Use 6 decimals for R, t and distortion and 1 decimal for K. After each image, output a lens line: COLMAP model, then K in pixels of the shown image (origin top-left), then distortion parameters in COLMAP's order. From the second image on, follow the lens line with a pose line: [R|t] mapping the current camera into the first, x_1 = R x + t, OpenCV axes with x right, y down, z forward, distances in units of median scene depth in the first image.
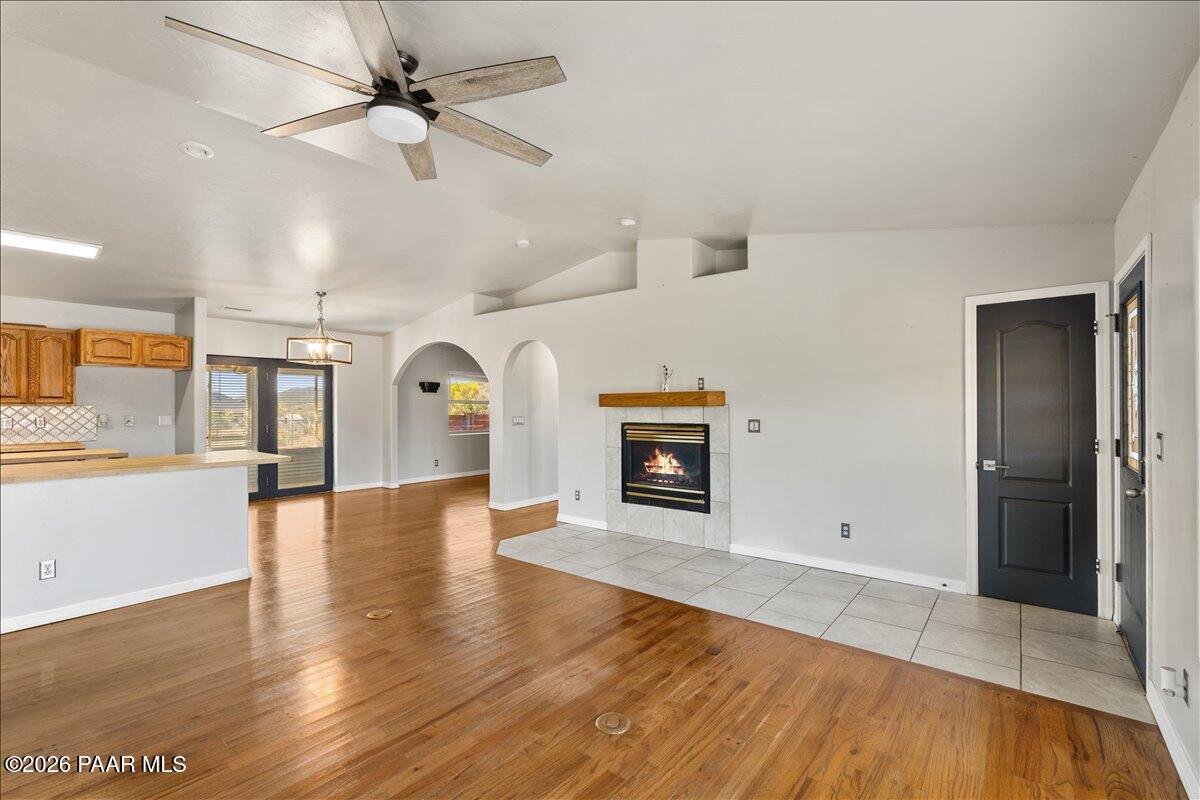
lens RADIAL K [[525.3, 0, 611.2], [0, 525.3, 407.8], [0, 0, 1]] dist [-0.002372, 0.000305]
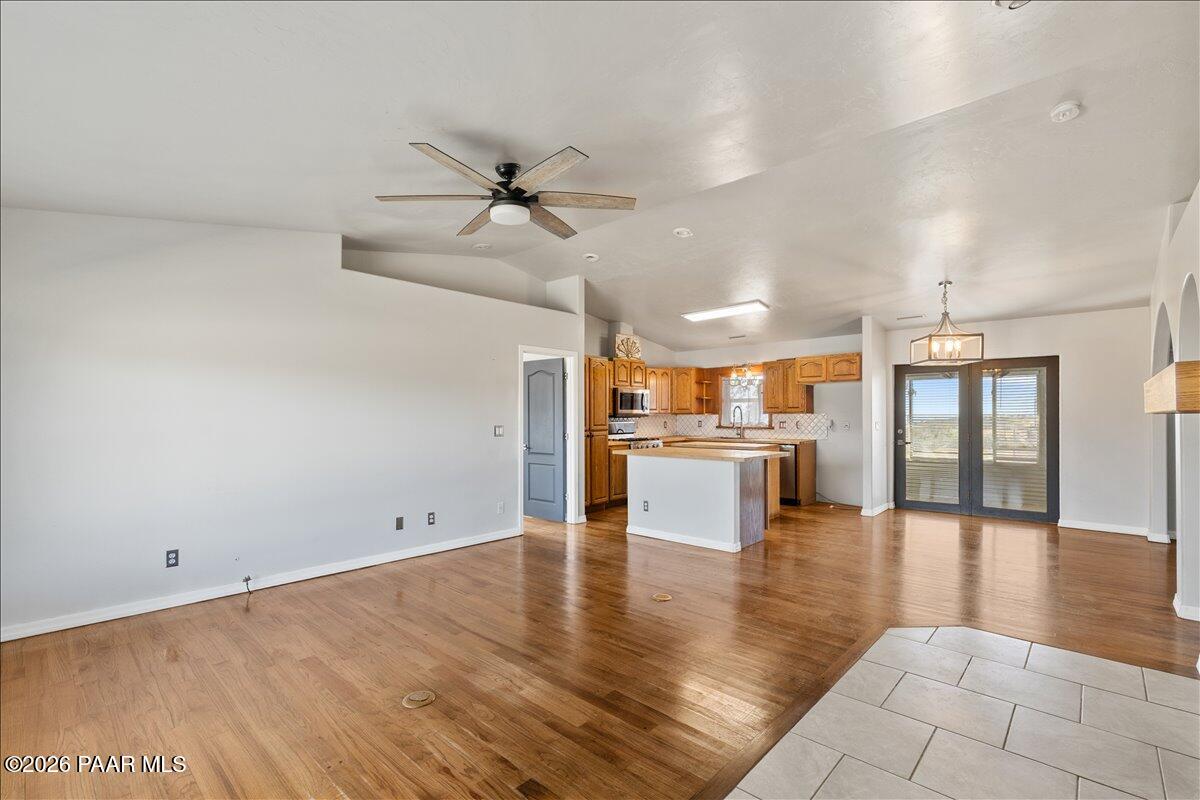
lens RADIAL K [[531.2, 0, 597.8], [0, 531.2, 414.9], [0, 0, 1]] dist [0.001364, 0.000274]
pose [[-0.090448, 0.000421, -0.995901, 0.419359], [0.001326, 0.999999, 0.000302, -0.001138], [0.995900, -0.001293, -0.090449, 0.567283]]
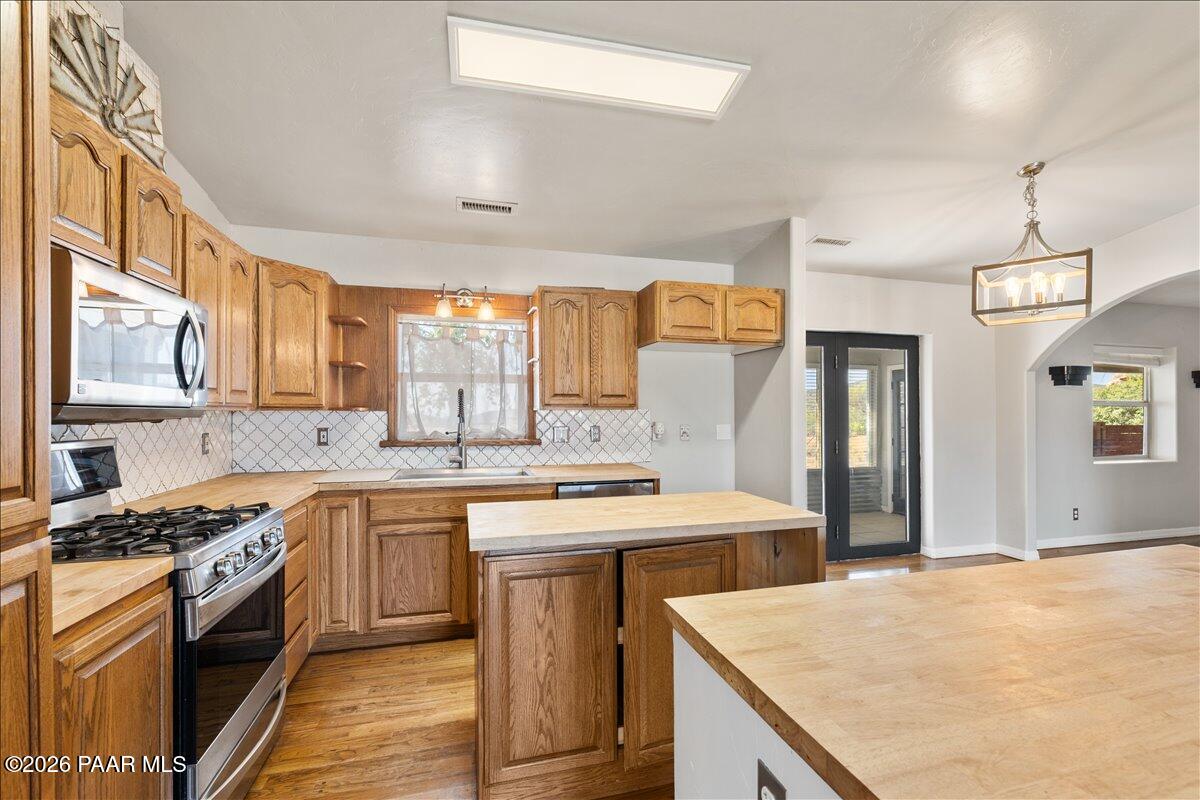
lens RADIAL K [[525.3, 0, 611.2], [0, 525.3, 407.8], [0, 0, 1]] dist [-0.002372, 0.000305]
pose [[0.808187, -0.004831, -0.588906, -0.651703], [0.000295, 0.999970, -0.007798, -0.000234], [0.588926, 0.006129, 0.808164, 0.448300]]
